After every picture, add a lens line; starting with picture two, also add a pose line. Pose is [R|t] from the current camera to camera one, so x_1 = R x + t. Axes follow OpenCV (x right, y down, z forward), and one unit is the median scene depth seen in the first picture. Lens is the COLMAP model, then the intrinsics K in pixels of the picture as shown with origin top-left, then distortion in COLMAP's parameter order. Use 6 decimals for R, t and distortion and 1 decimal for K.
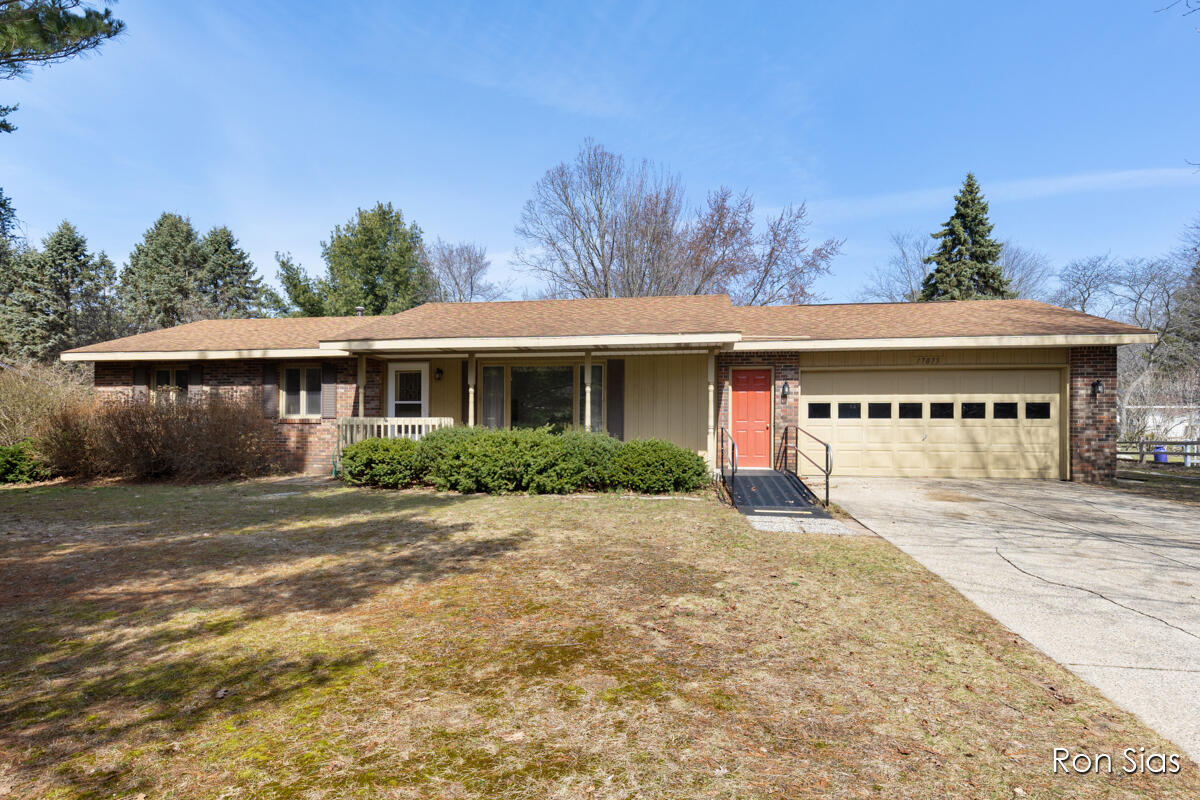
lens RADIAL K [[626.4, 0, 600.0], [0, 626.4, 400.0], [0, 0, 1]] dist [-0.003721, -0.000017]
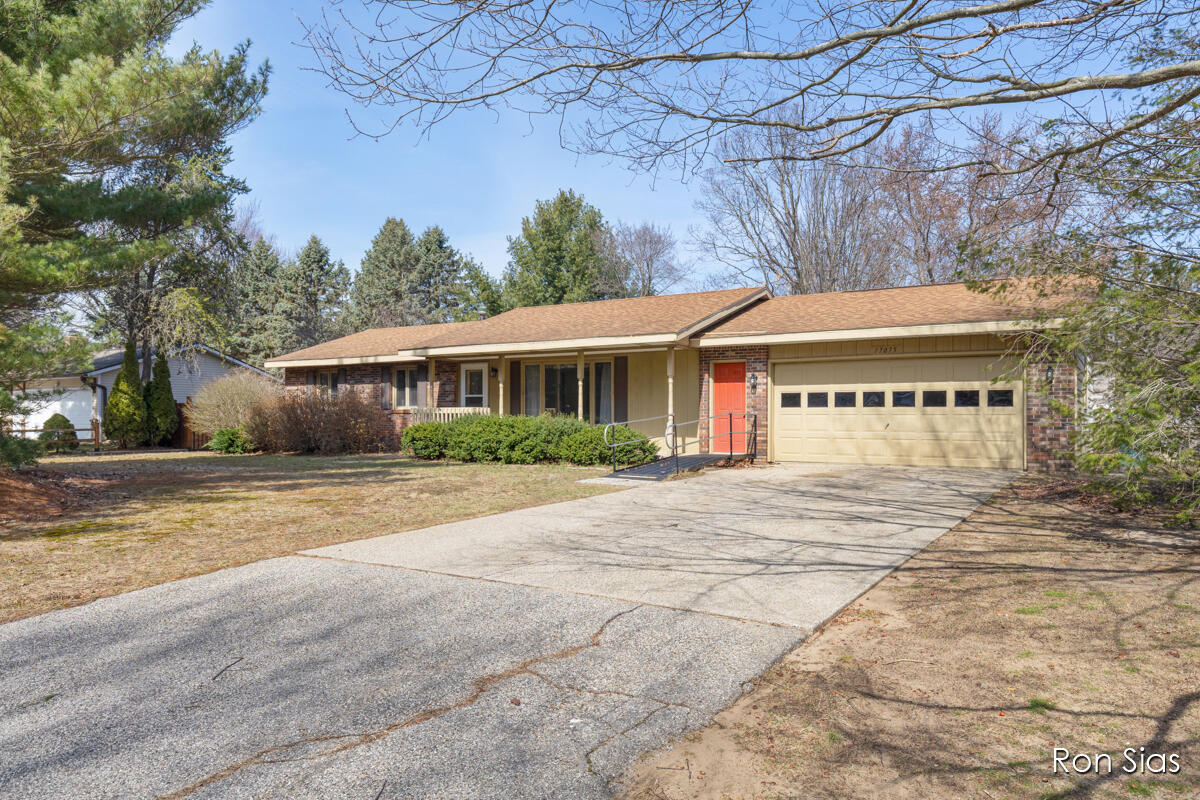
lens RADIAL K [[834.0, 0, 600.0], [0, 834.0, 400.0], [0, 0, 1]] dist [-0.000031, -0.000611]
pose [[0.911045, -0.006767, -0.412251, 0.610930], [0.009640, 0.999942, 0.004891, 0.006682], [0.412194, -0.008430, 0.911057, -0.395723]]
